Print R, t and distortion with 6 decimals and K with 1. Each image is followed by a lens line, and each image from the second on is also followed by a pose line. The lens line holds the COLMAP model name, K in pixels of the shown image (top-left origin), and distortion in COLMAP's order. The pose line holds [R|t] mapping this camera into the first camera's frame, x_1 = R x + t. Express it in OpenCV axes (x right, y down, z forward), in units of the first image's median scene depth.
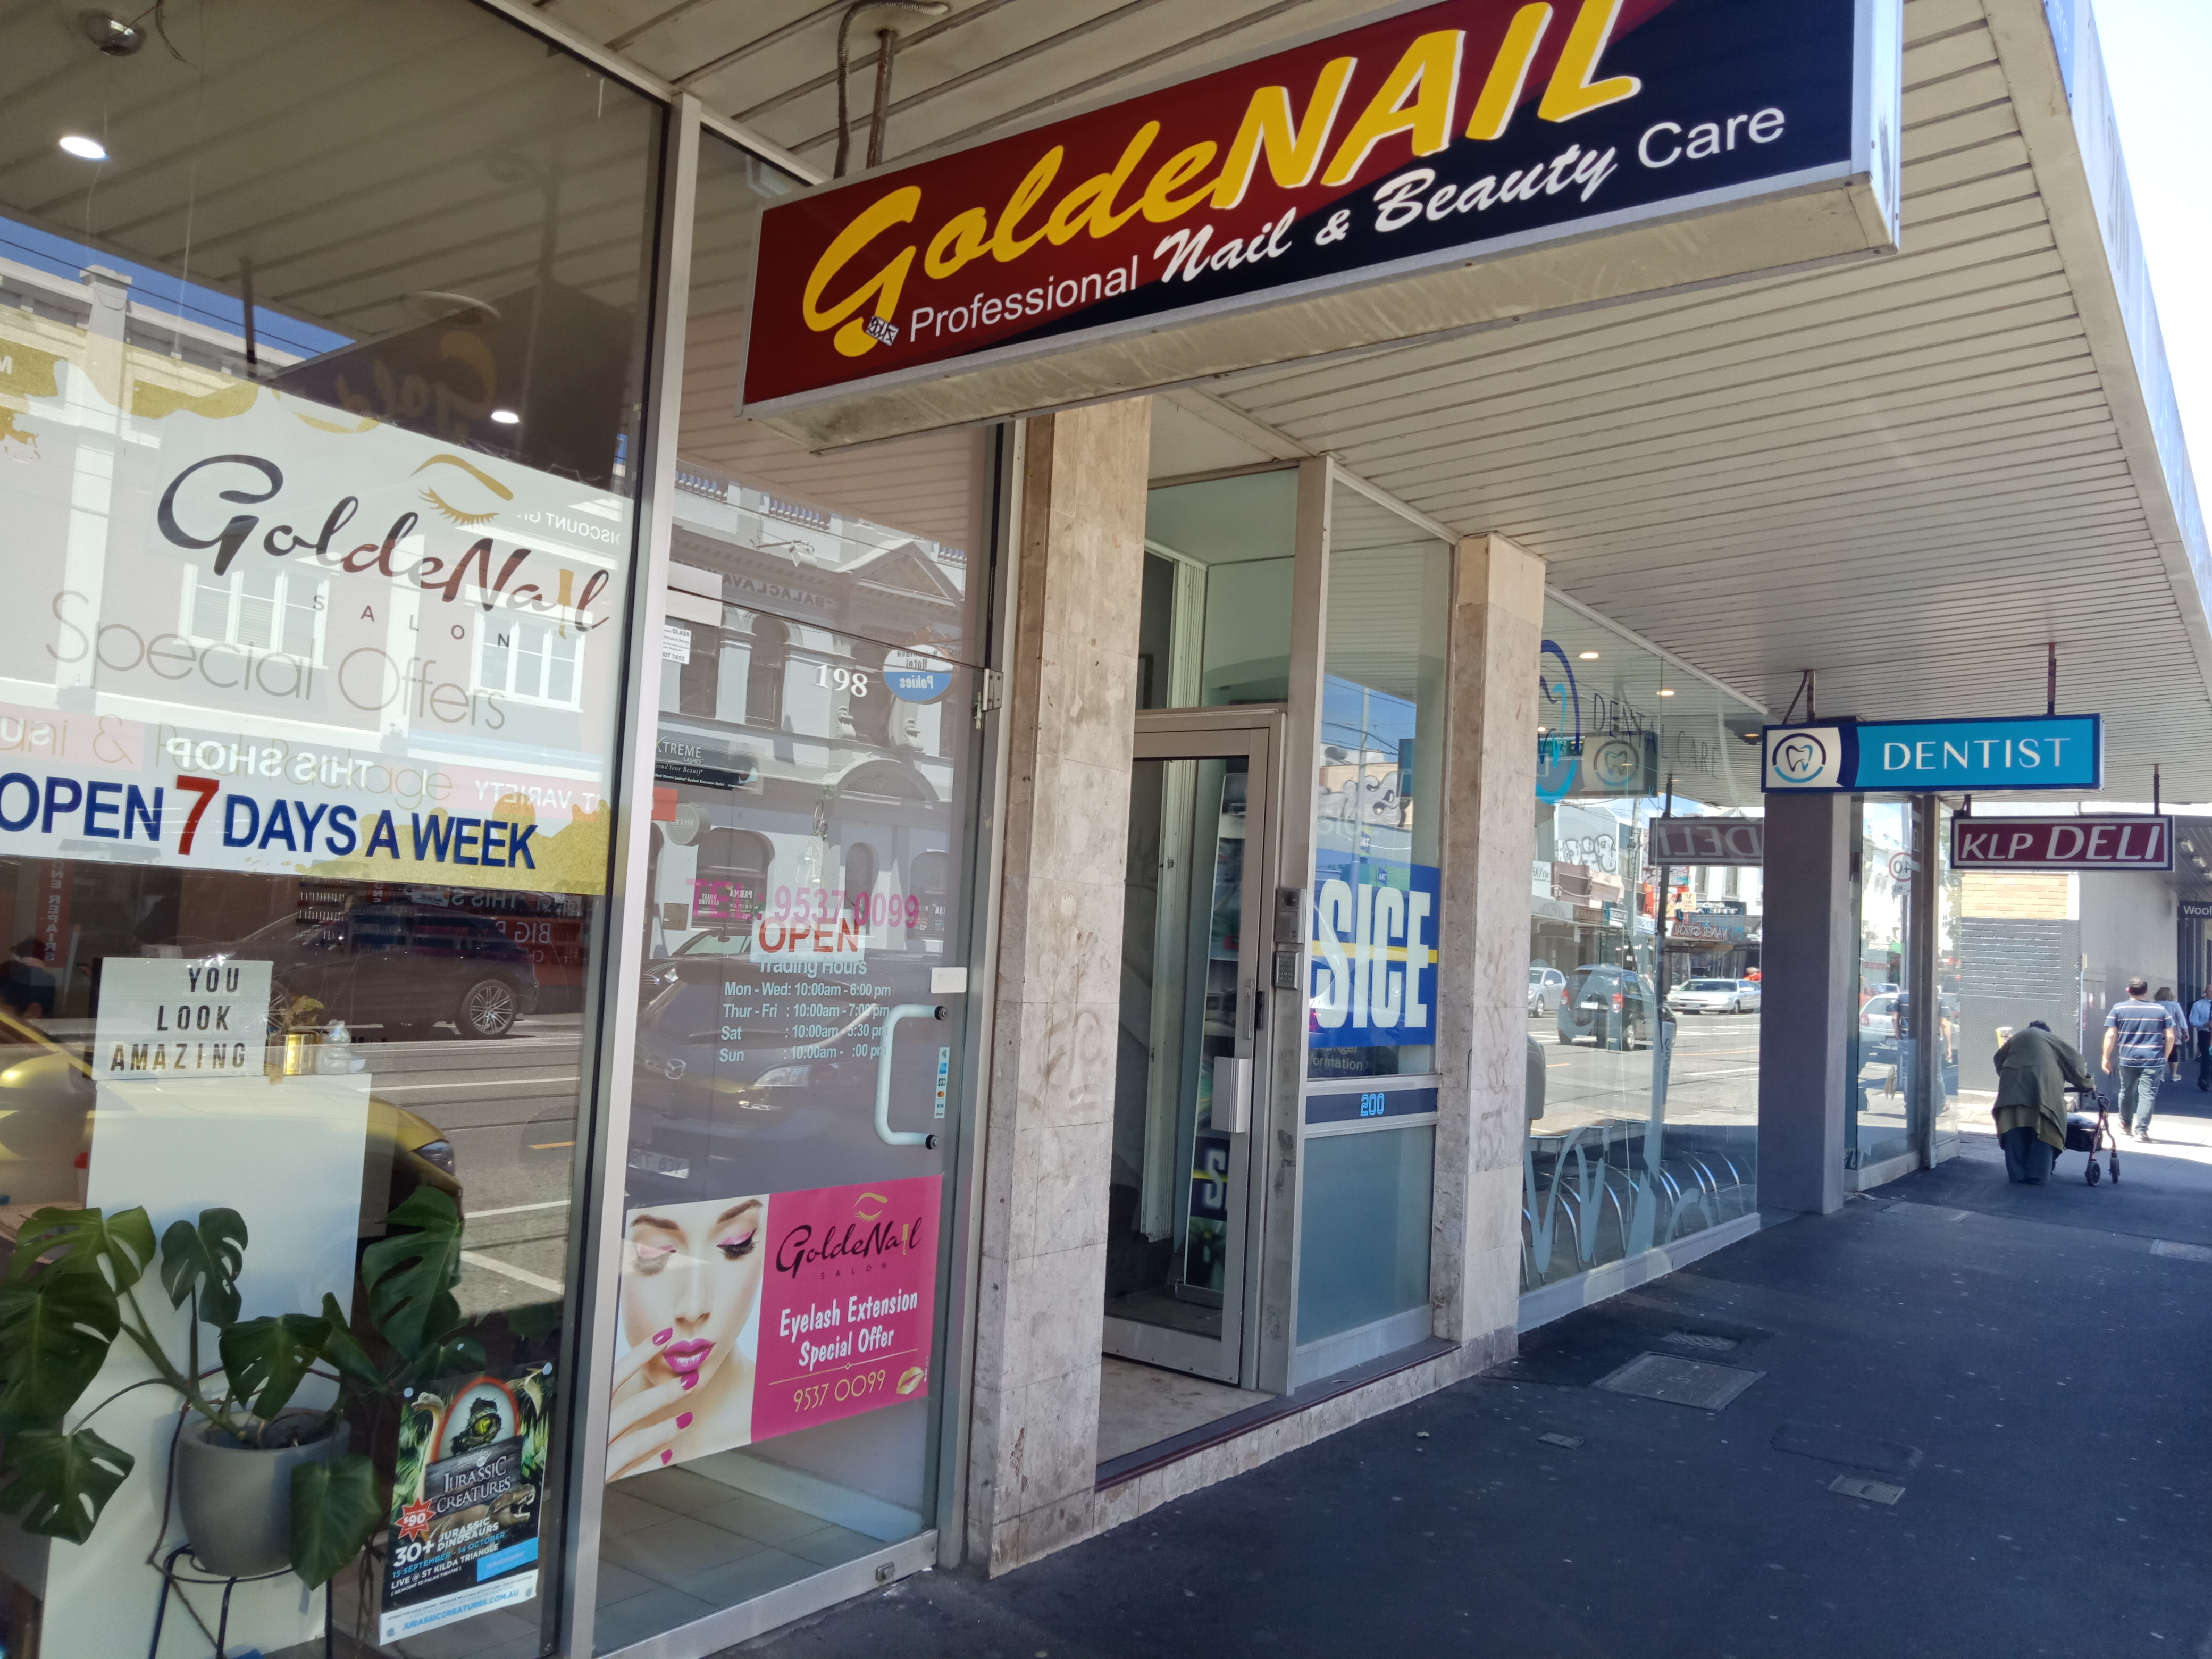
lens RADIAL K [[1612.7, 0, 1109.1], [0, 1612.7, 844.3], [0, 0, 1]] dist [-0.010939, 0.017353]
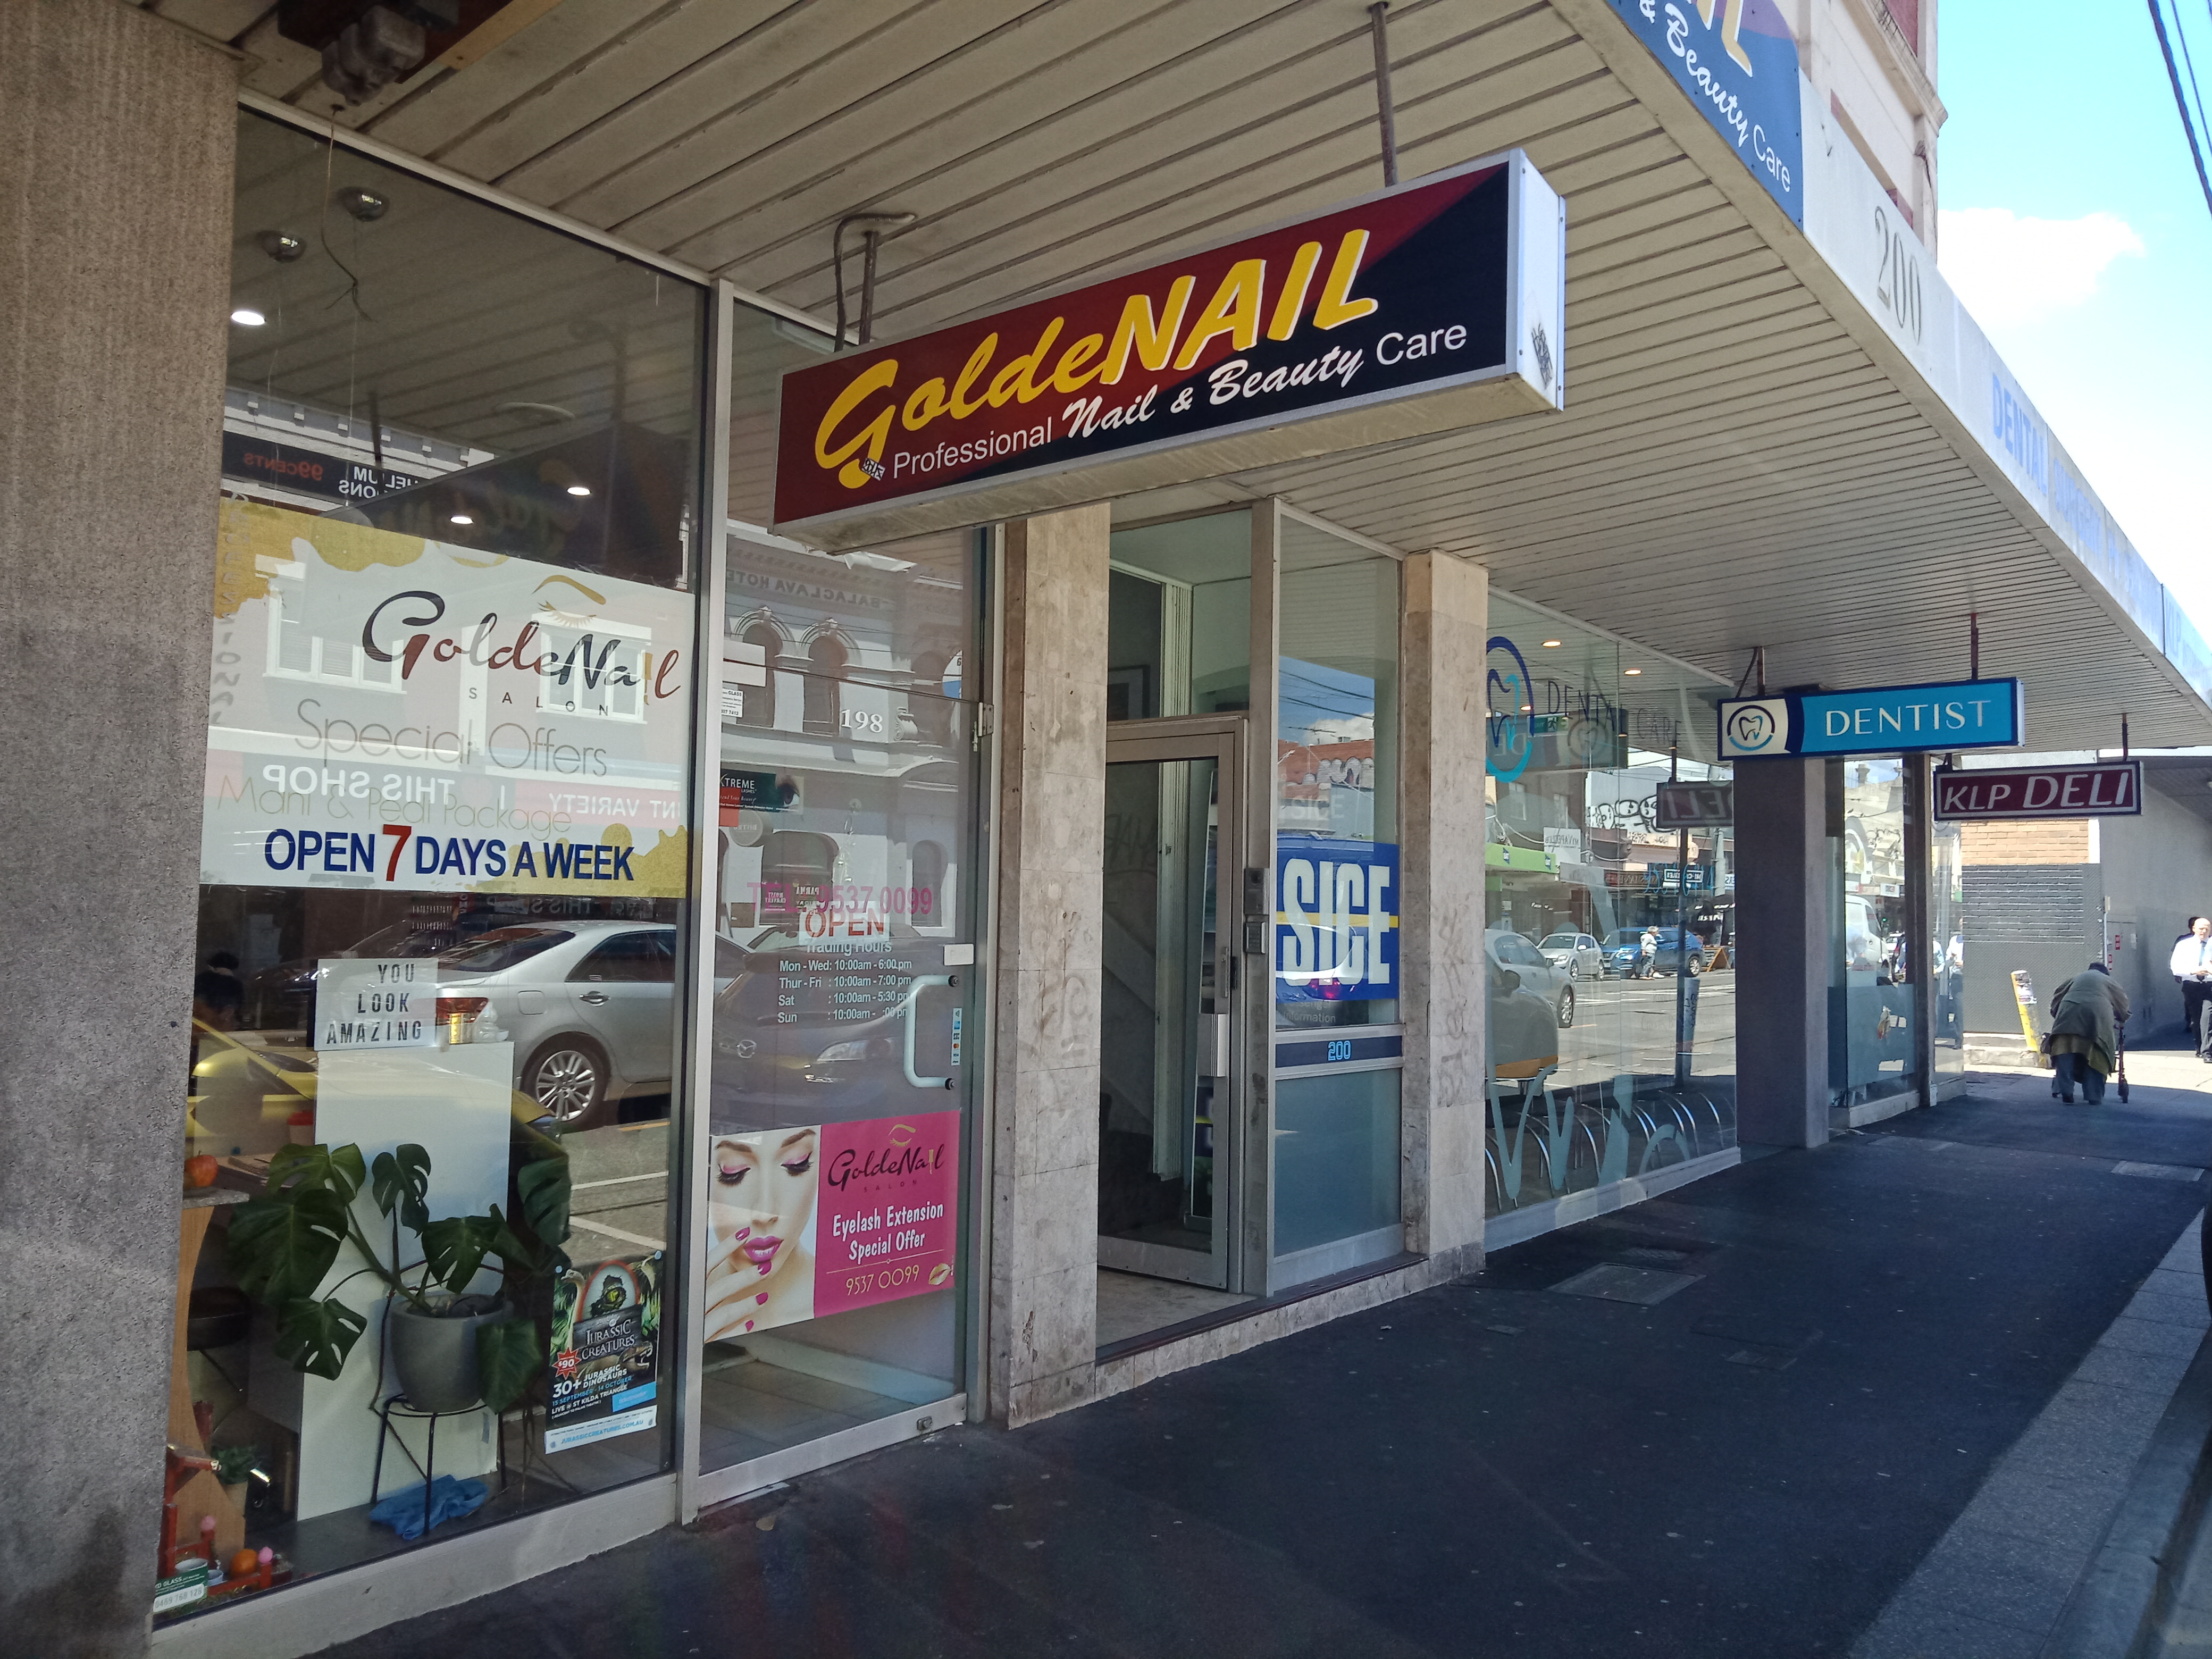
lens RADIAL K [[1612.7, 0, 1097.3], [0, 1612.7, 814.8], [0, 0, 1]] dist [-0.010939, 0.017353]
pose [[0.998085, -0.042660, -0.044789, 0.066047], [0.042306, 0.999066, -0.008833, -0.007941], [0.045124, 0.006922, 0.998957, -0.234426]]
